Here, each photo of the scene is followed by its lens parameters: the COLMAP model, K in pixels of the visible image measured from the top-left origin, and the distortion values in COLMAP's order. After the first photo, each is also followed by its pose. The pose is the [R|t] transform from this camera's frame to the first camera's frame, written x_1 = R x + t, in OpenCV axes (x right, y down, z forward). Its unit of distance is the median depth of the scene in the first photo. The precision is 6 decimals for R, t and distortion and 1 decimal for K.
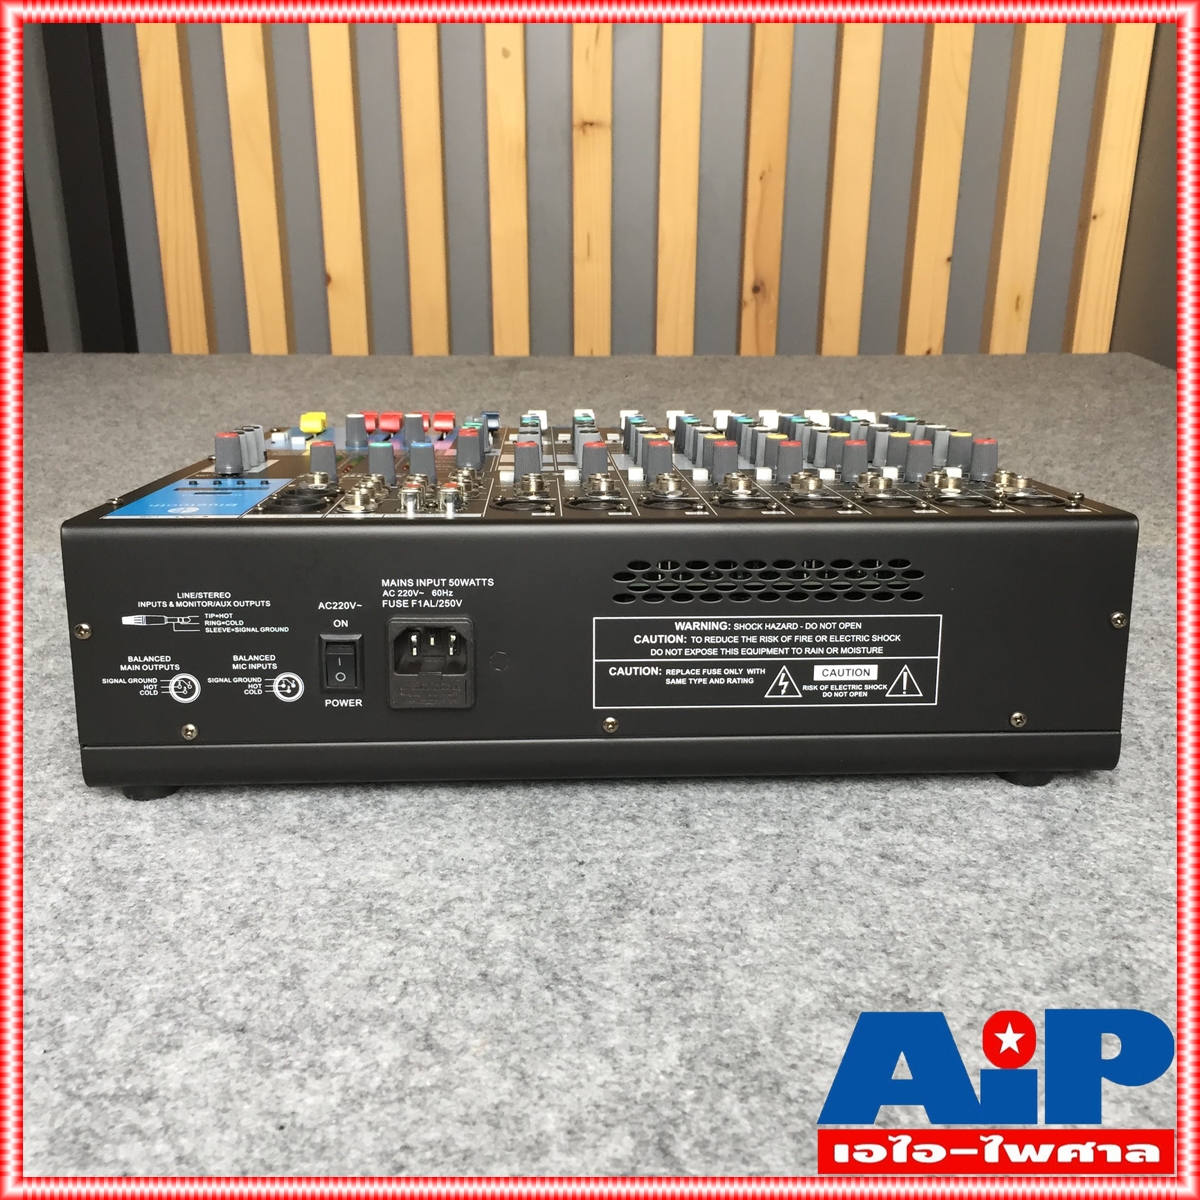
lens RADIAL K [[1337.2, 0, 599.2], [0, 1337.2, 589.1], [0, 0, 1]] dist [0.042060, 0.000000]
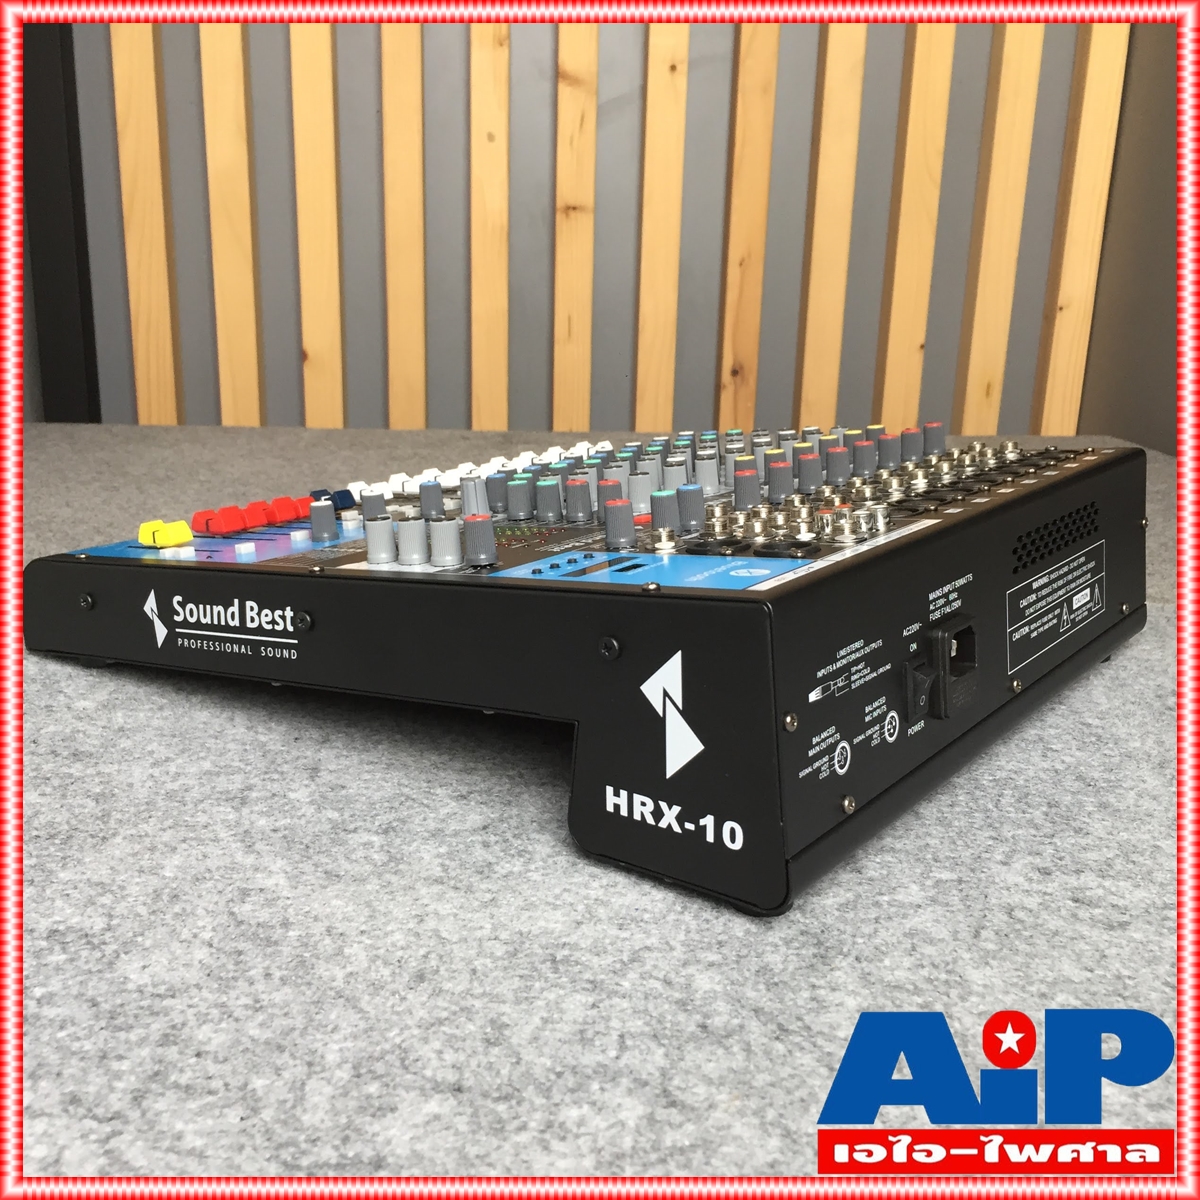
lens RADIAL K [[1337.2, 0, 602.7], [0, 1337.2, 587.6], [0, 0, 1]] dist [0.042060, 0.000000]
pose [[0.997251, 0.002960, 0.074045, -0.206291], [0.002779, 0.997004, -0.077294, 0.055906], [-0.074052, 0.077287, 0.994255, 0.068679]]
